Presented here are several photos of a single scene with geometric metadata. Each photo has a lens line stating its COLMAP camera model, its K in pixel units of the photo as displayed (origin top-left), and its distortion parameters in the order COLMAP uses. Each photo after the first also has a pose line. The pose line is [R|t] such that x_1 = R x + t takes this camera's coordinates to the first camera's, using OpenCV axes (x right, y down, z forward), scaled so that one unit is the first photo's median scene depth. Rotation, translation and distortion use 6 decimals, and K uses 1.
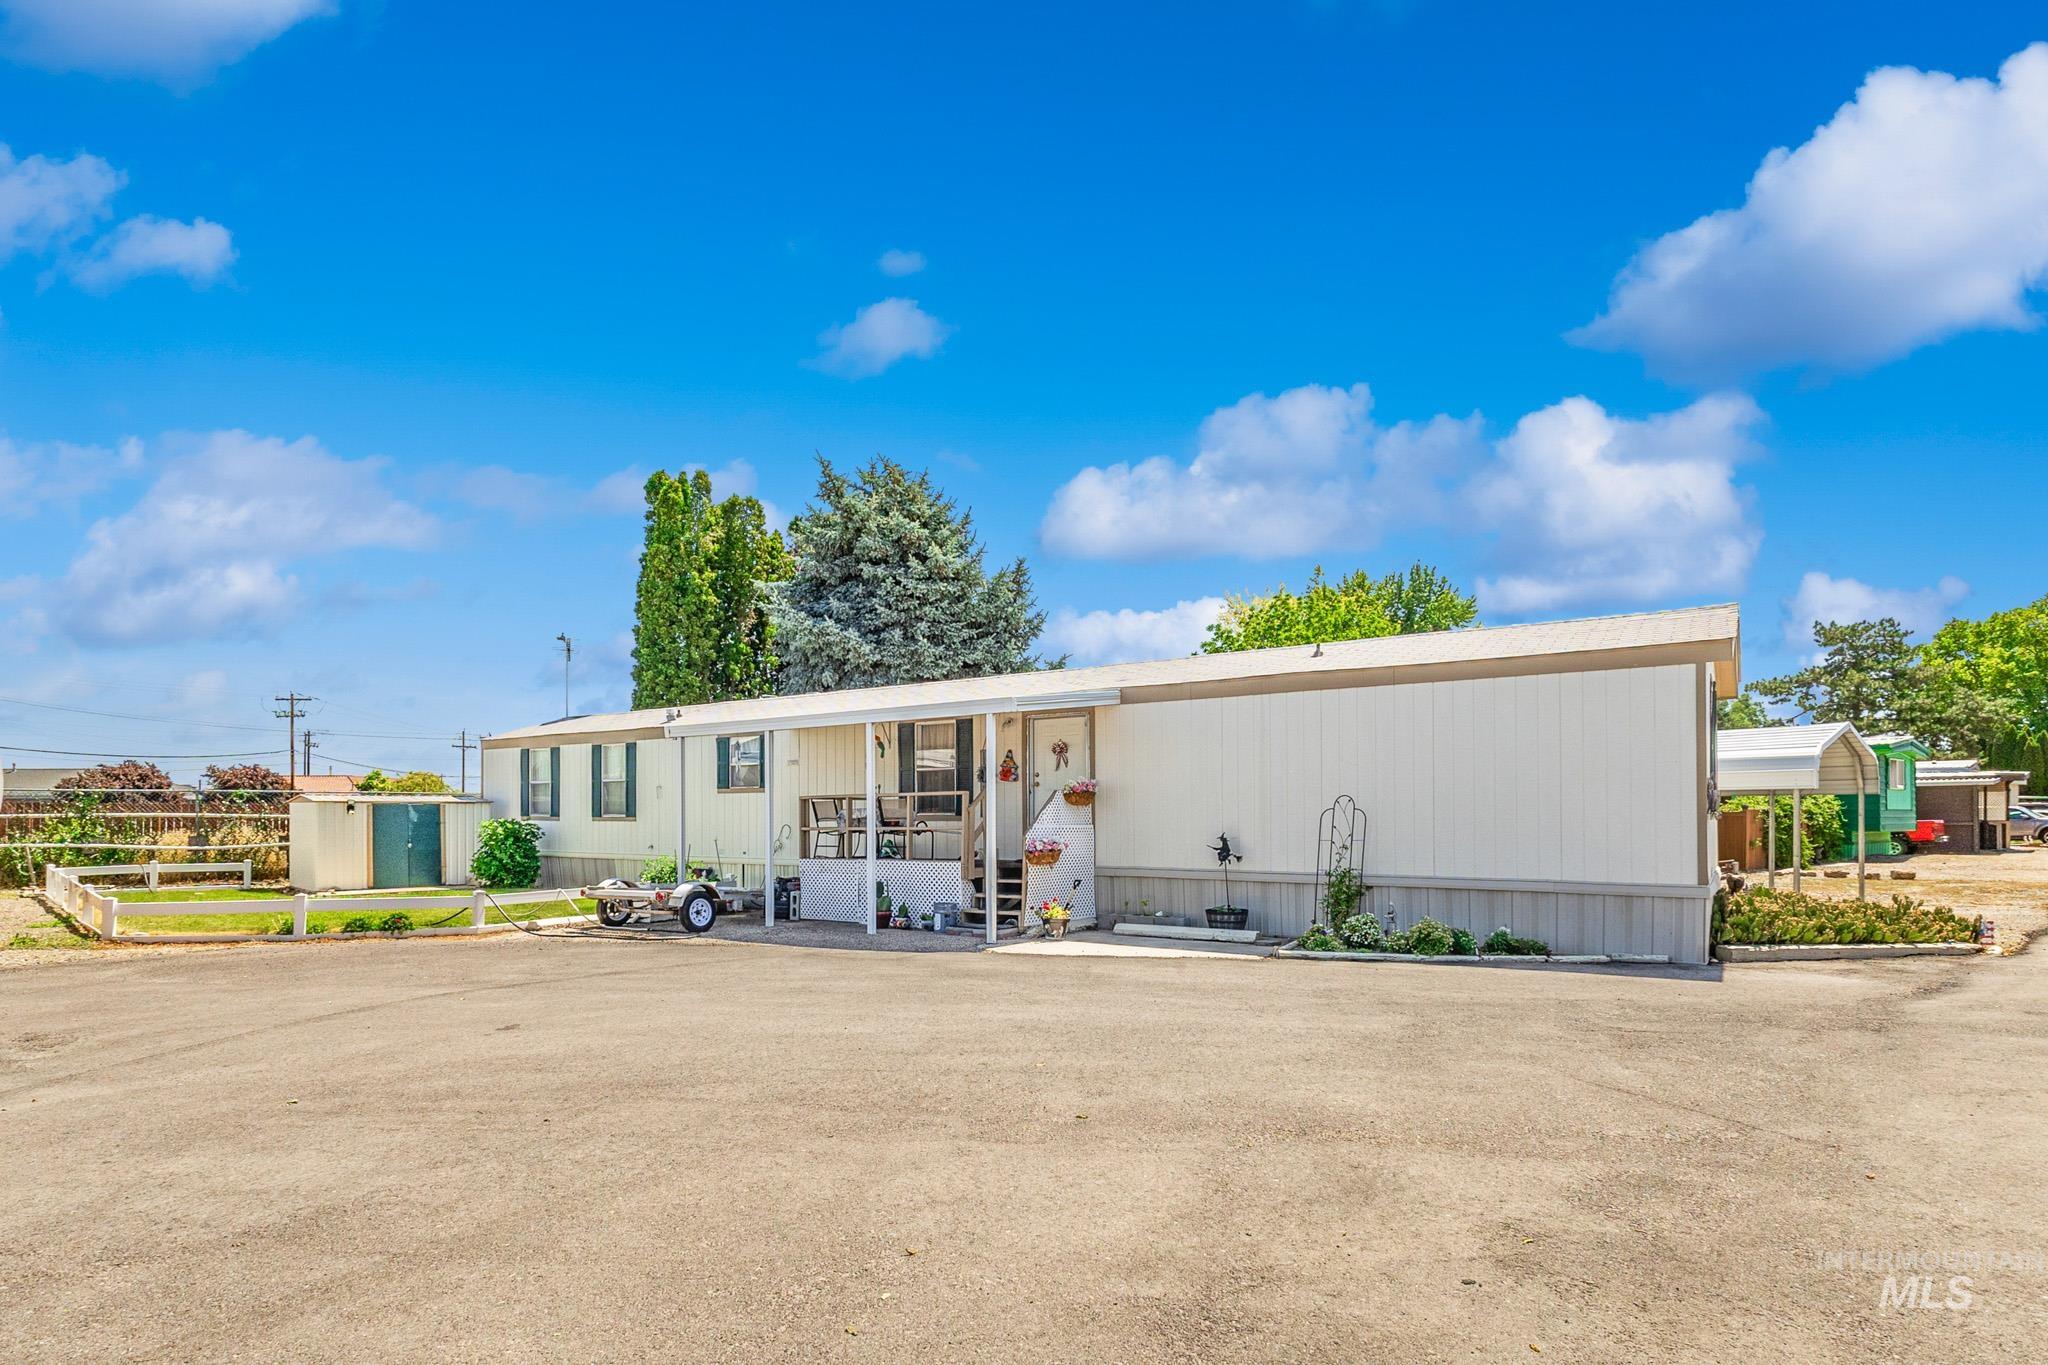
lens RADIAL K [[1102.0, 0, 1036.4], [0, 1102.0, 792.0], [0, 0, 1]] dist [-0.000460, -0.000910]
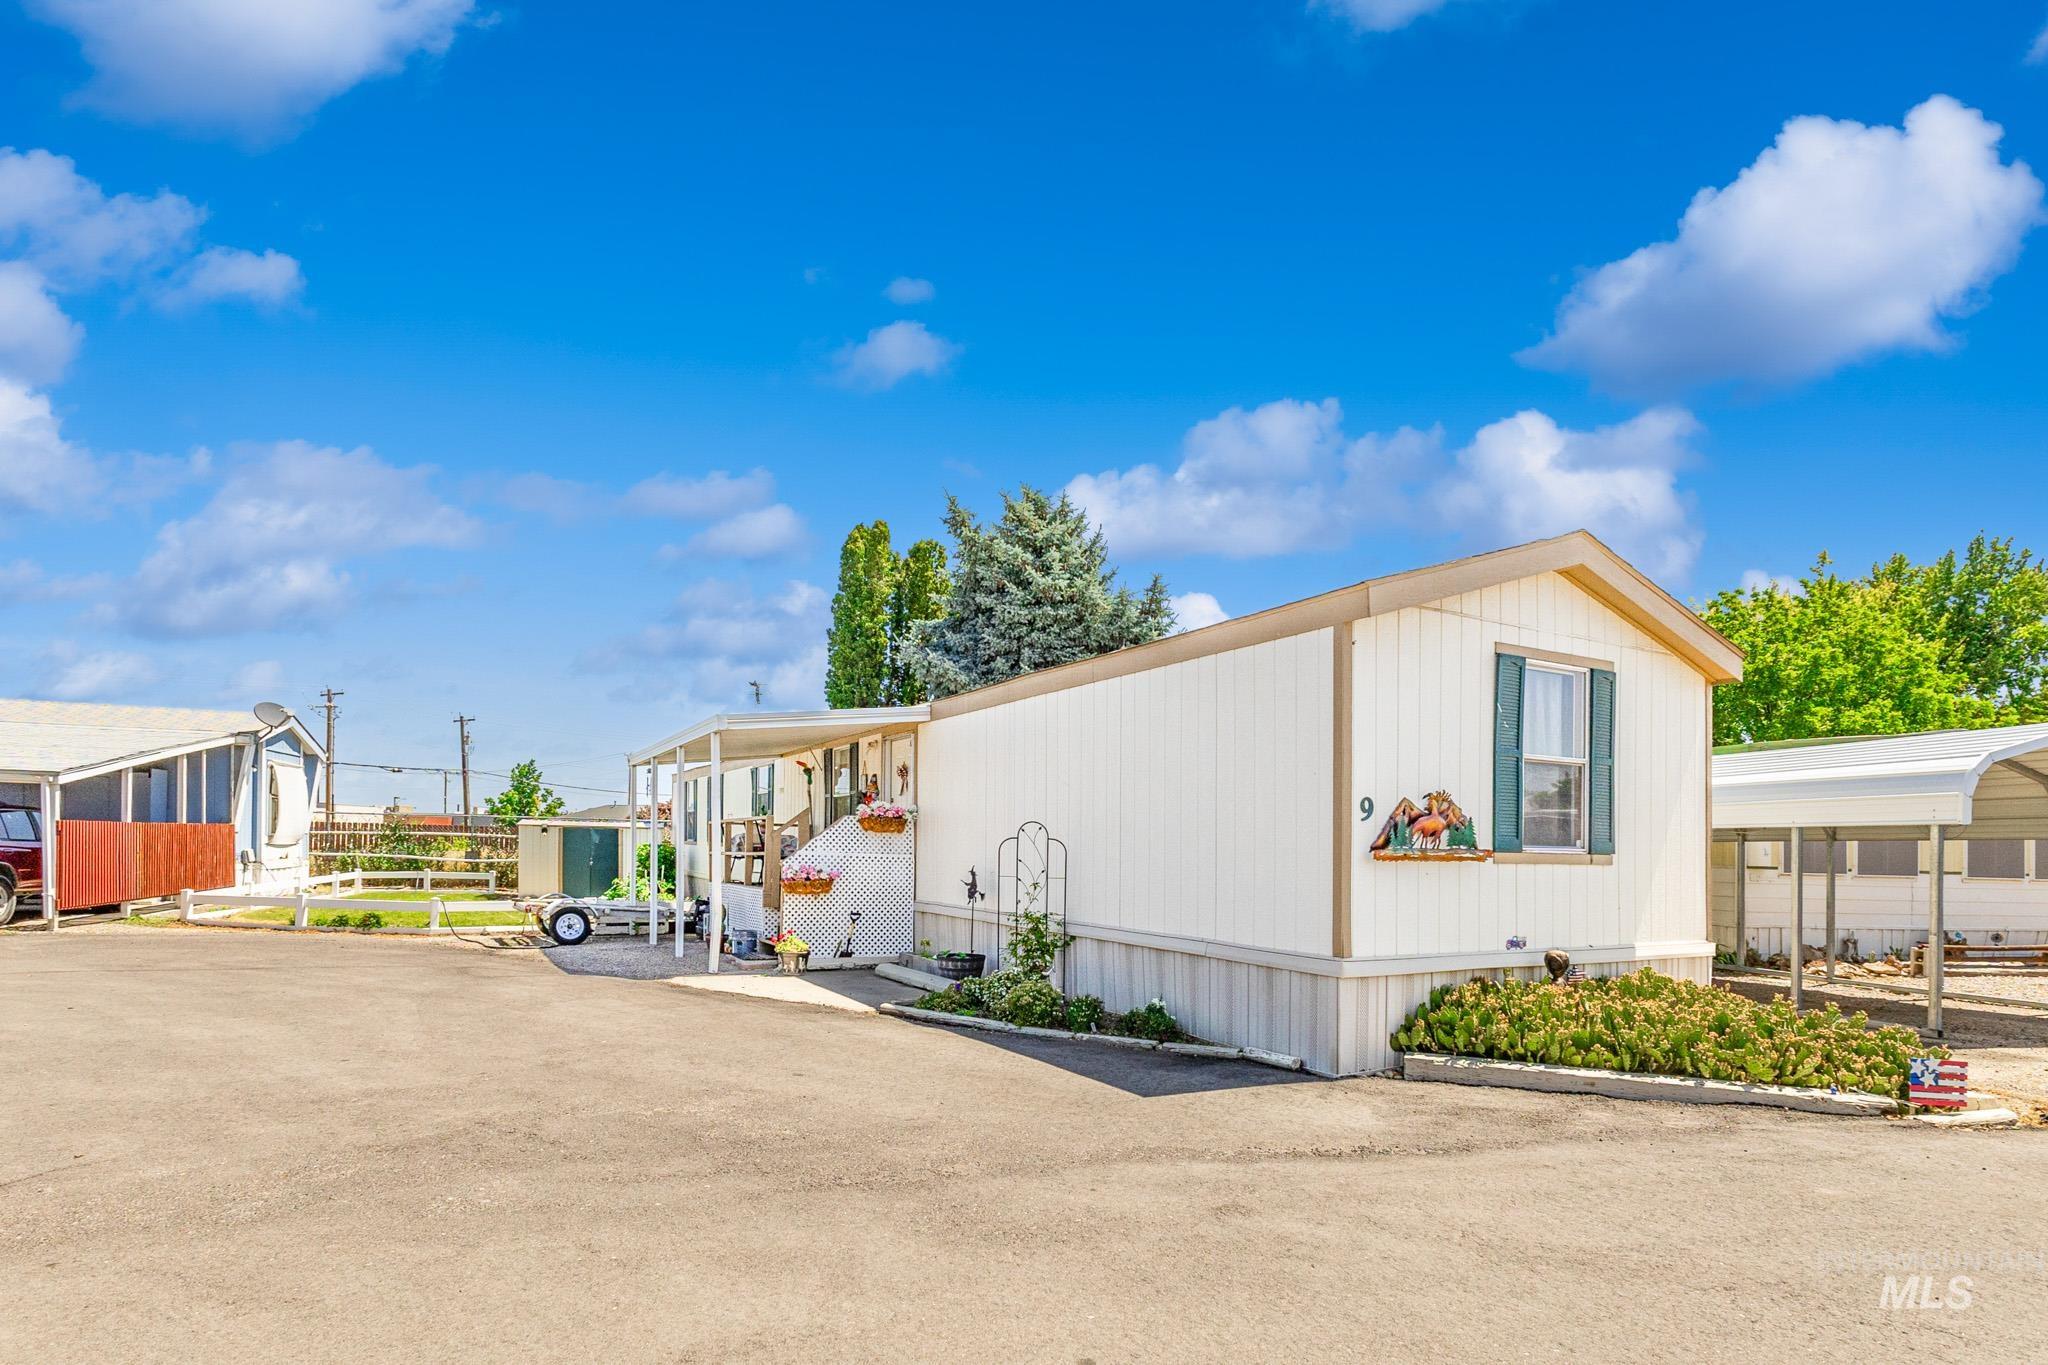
lens RADIAL K [[1065.1, 0, 1024.0], [0, 1065.1, 867.0], [0, 0, 1]] dist [-0.002421, -0.000376]
pose [[0.896671, 0.028697, -0.441766, 0.427598], [-0.014332, 0.999255, 0.035820, 0.005748], [0.442465, -0.025787, 0.896415, 0.204659]]
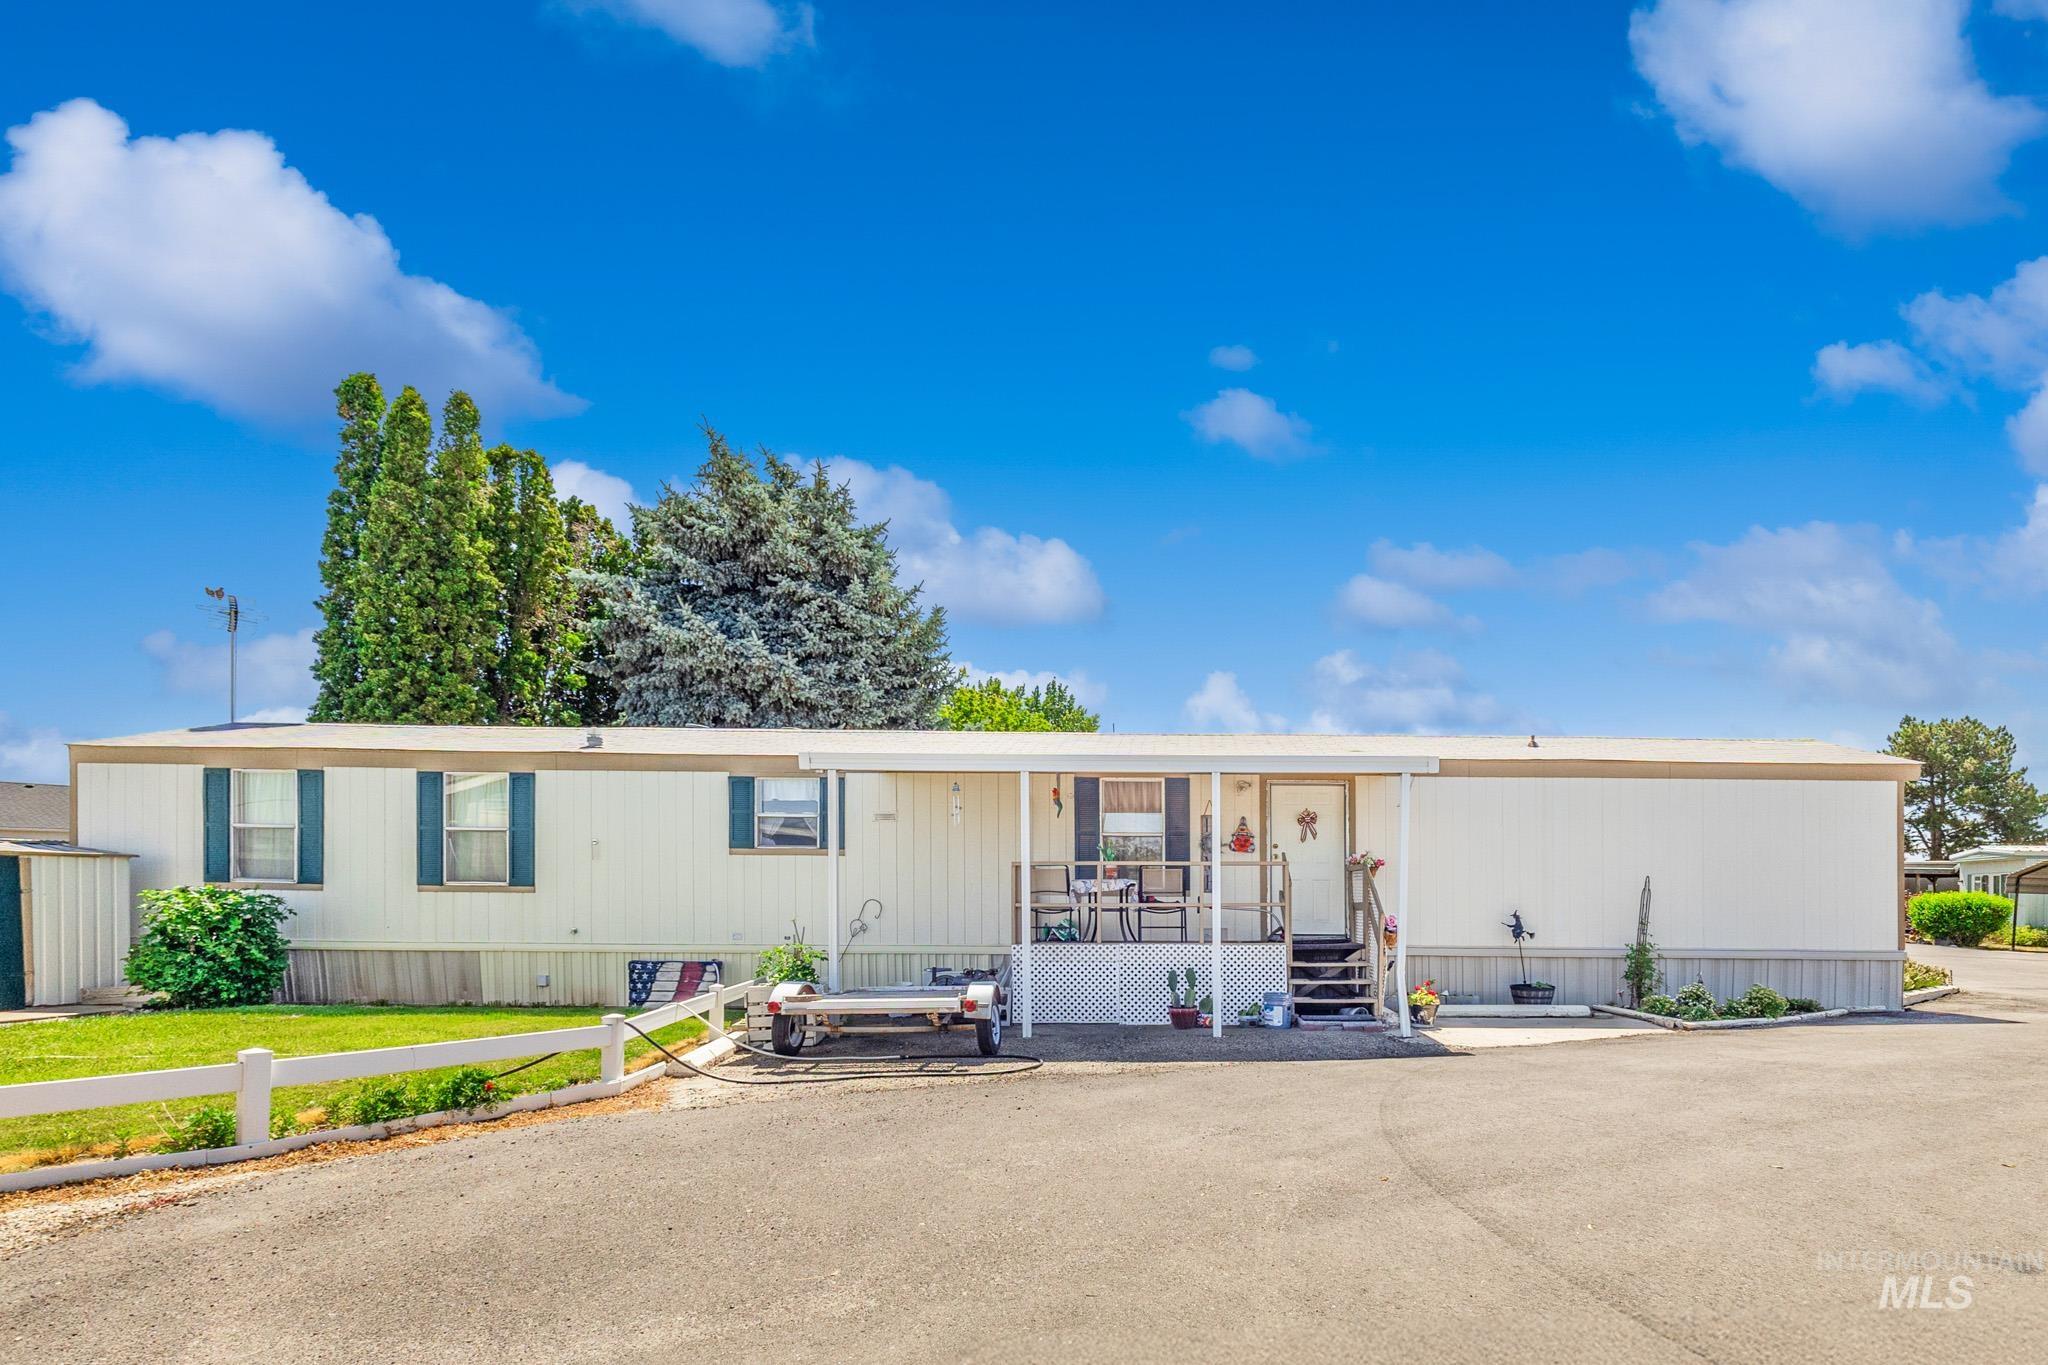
lens RADIAL K [[952.0, 0, 1222.0], [0, 952.0, 885.1], [0, 0, 1]] dist [0.002907, -0.000125]
pose [[0.800858, 0.017491, 0.598599, -0.424291], [-0.022471, 0.999747, 0.000852, 0.014039], [-0.598433, -0.014134, 0.801049, 0.340814]]
